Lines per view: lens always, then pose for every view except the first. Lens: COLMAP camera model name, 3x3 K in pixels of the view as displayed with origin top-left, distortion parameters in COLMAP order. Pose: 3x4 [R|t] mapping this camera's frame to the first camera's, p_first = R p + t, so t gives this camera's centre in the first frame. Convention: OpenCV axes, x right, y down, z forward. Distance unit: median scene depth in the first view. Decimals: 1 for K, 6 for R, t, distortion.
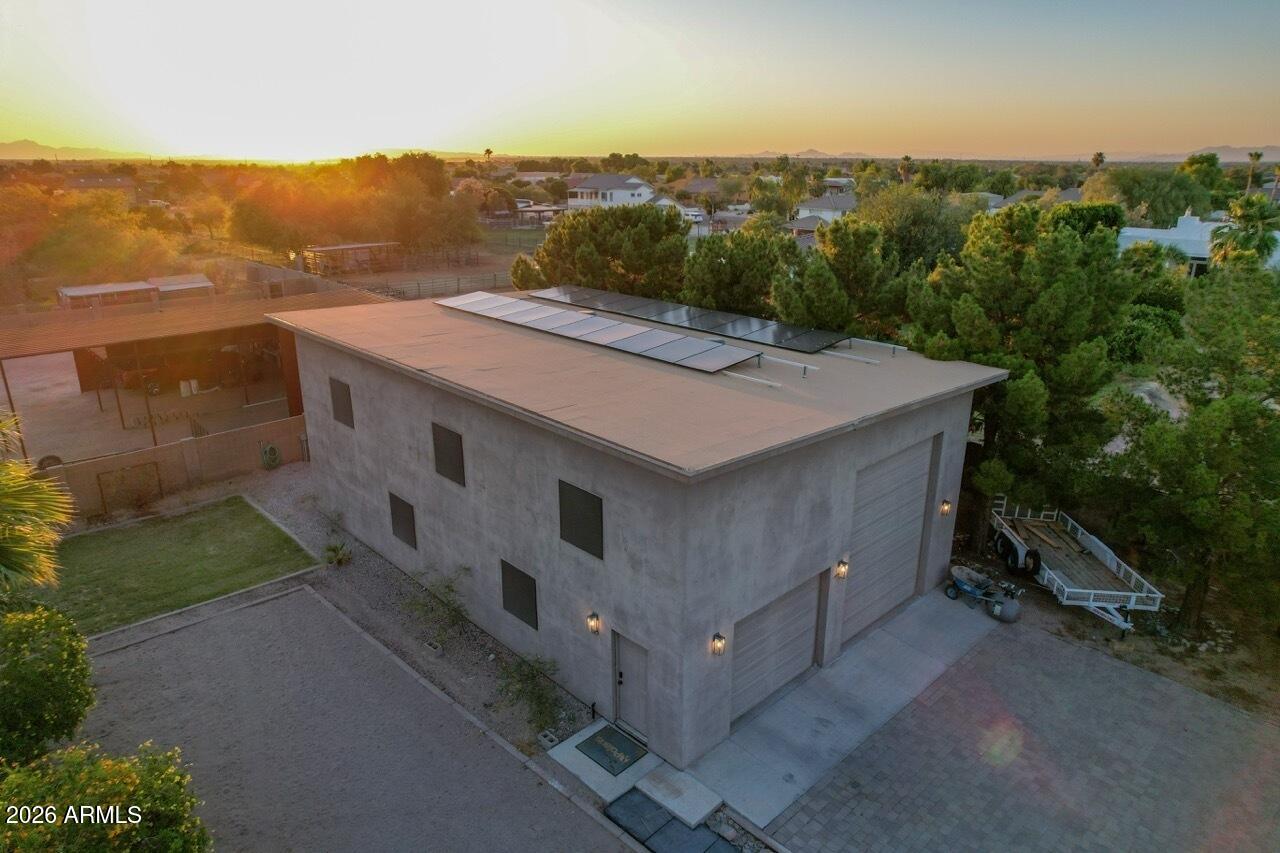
lens RADIAL K [[821.6, 0, 644.2], [0, 821.6, 423.6], [0, 0, 1]] dist [-0.043691, 0.039116]
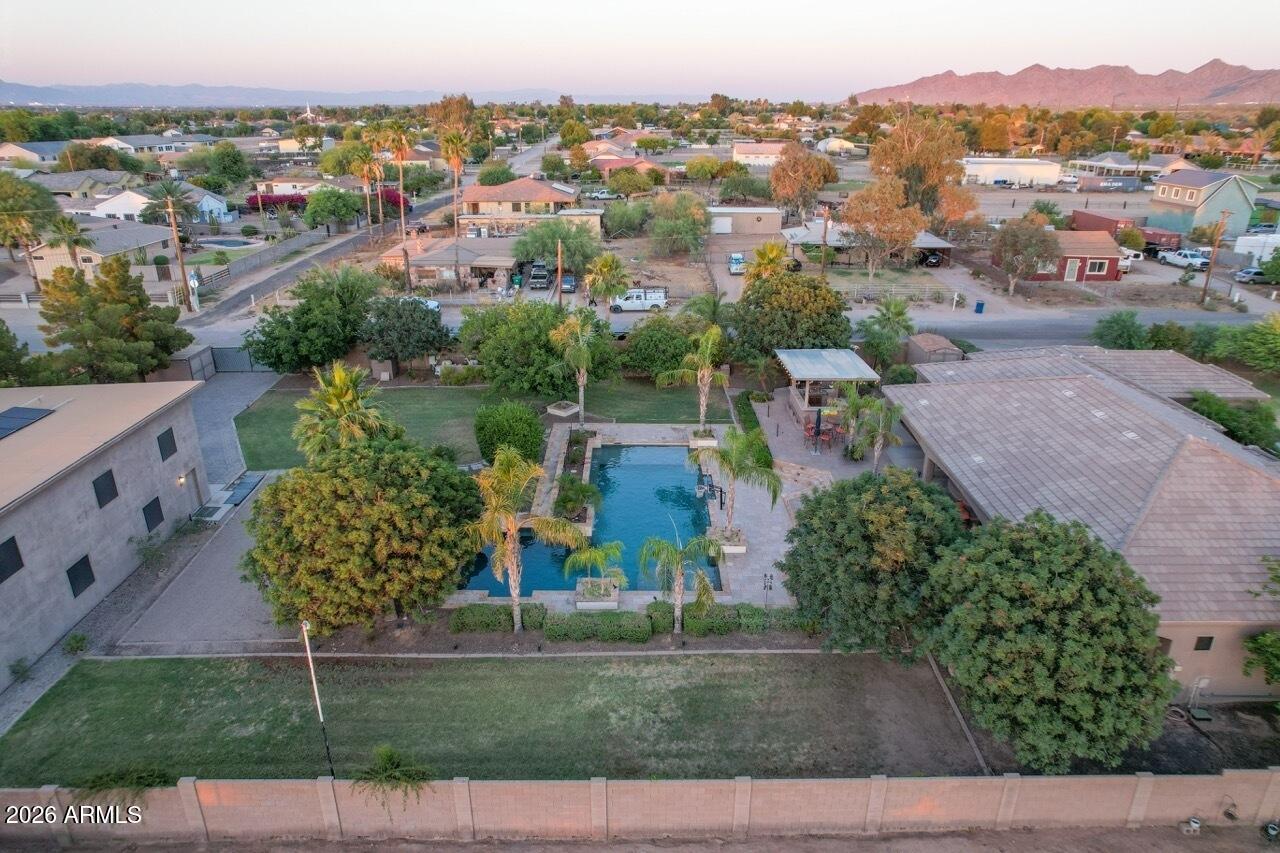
lens RADIAL K [[821.6, 0, 627.9], [0, 821.6, 425.9], [0, 0, 1]] dist [-0.043691, 0.039116]
pose [[-0.728713, -0.246012, 0.639105, -2.558795], [0.215227, 0.803686, 0.554767, -0.957787], [-0.650119, 0.541818, -0.532708, 1.331233]]
